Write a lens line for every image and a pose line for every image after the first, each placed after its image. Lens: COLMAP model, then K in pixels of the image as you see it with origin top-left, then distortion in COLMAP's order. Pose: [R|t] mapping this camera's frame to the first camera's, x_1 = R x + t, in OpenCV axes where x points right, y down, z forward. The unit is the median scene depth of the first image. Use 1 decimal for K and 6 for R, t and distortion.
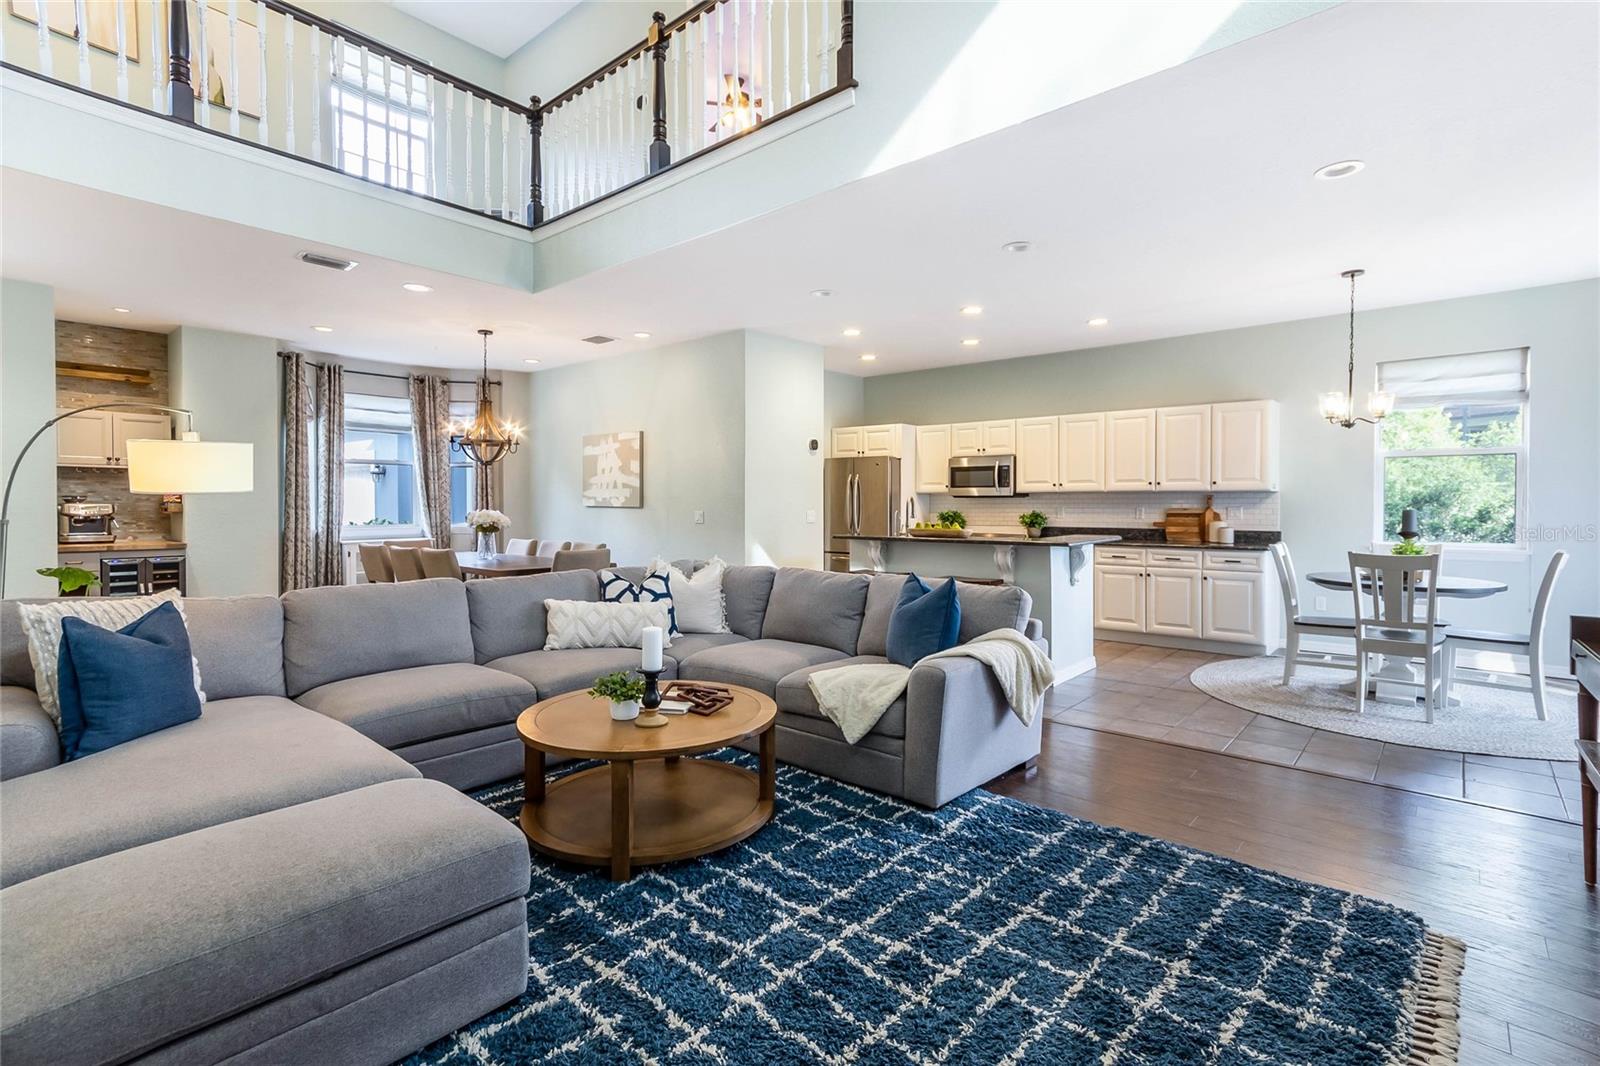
lens RADIAL K [[758.1, 0, 836.4], [0, 758.1, 515.9], [0, 0, 1]] dist [0.005931, 0.003695]
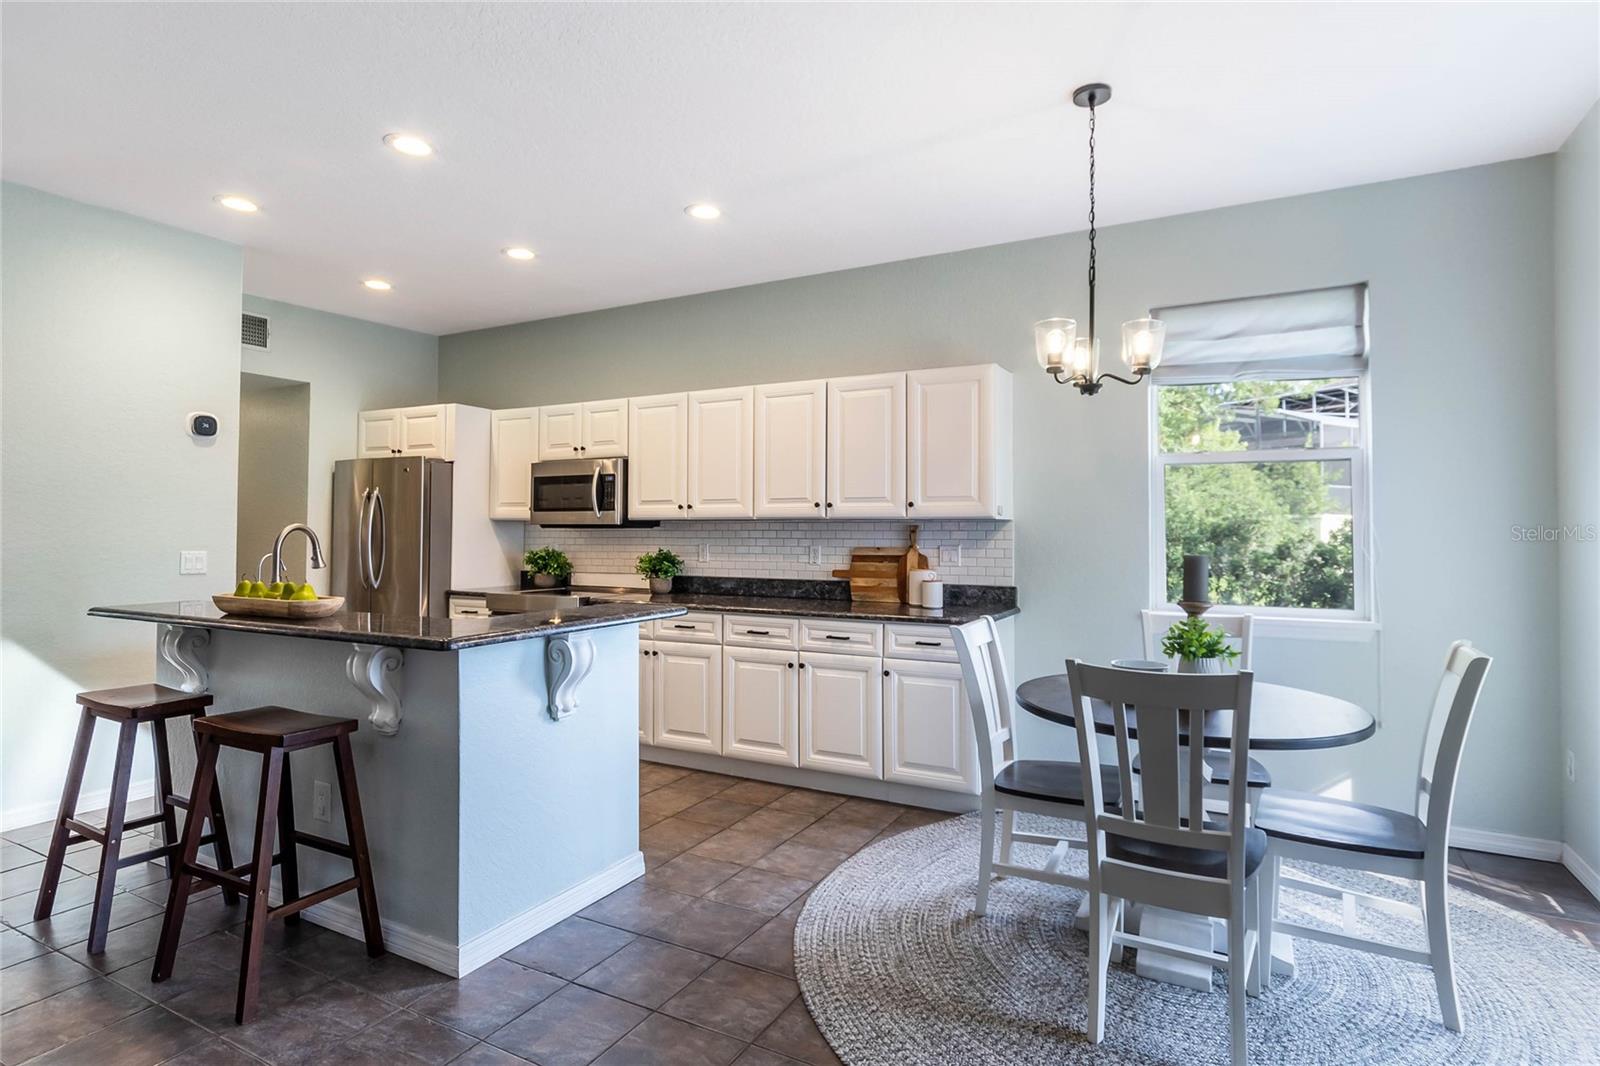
lens RADIAL K [[796.9, 0, 844.4], [0, 796.9, 520.4], [0, 0, 1]] dist [-0.010720, -0.000060]
pose [[0.977637, 0.006469, 0.210202, 0.305694], [0.000628, 0.999433, -0.033678, -0.010108], [-0.210300, 0.033057, 0.977078, 0.394248]]
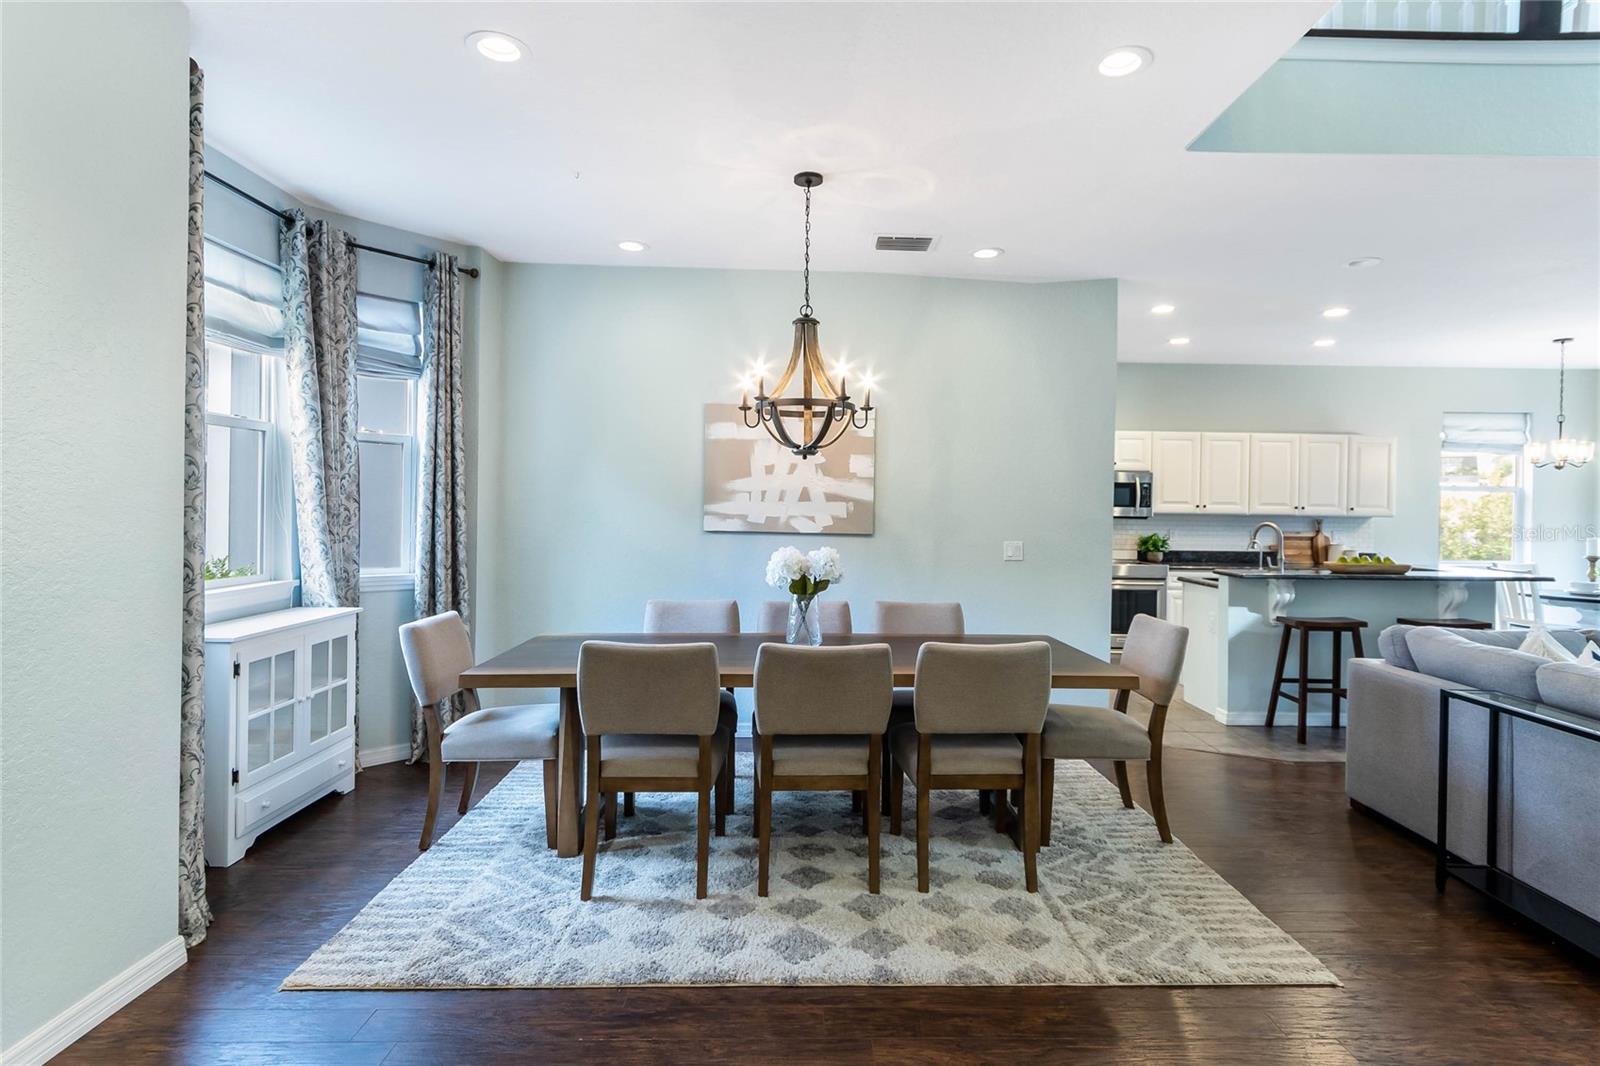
lens RADIAL K [[796.9, 0, 841.8], [0, 796.9, 524.4], [0, 0, 1]] dist [-0.010720, -0.000060]
pose [[0.763713, -0.000596, 0.645556, -0.736768], [-0.002973, 0.999986, 0.004440, -0.023825], [-0.645549, -0.005310, 0.763700, 0.583048]]
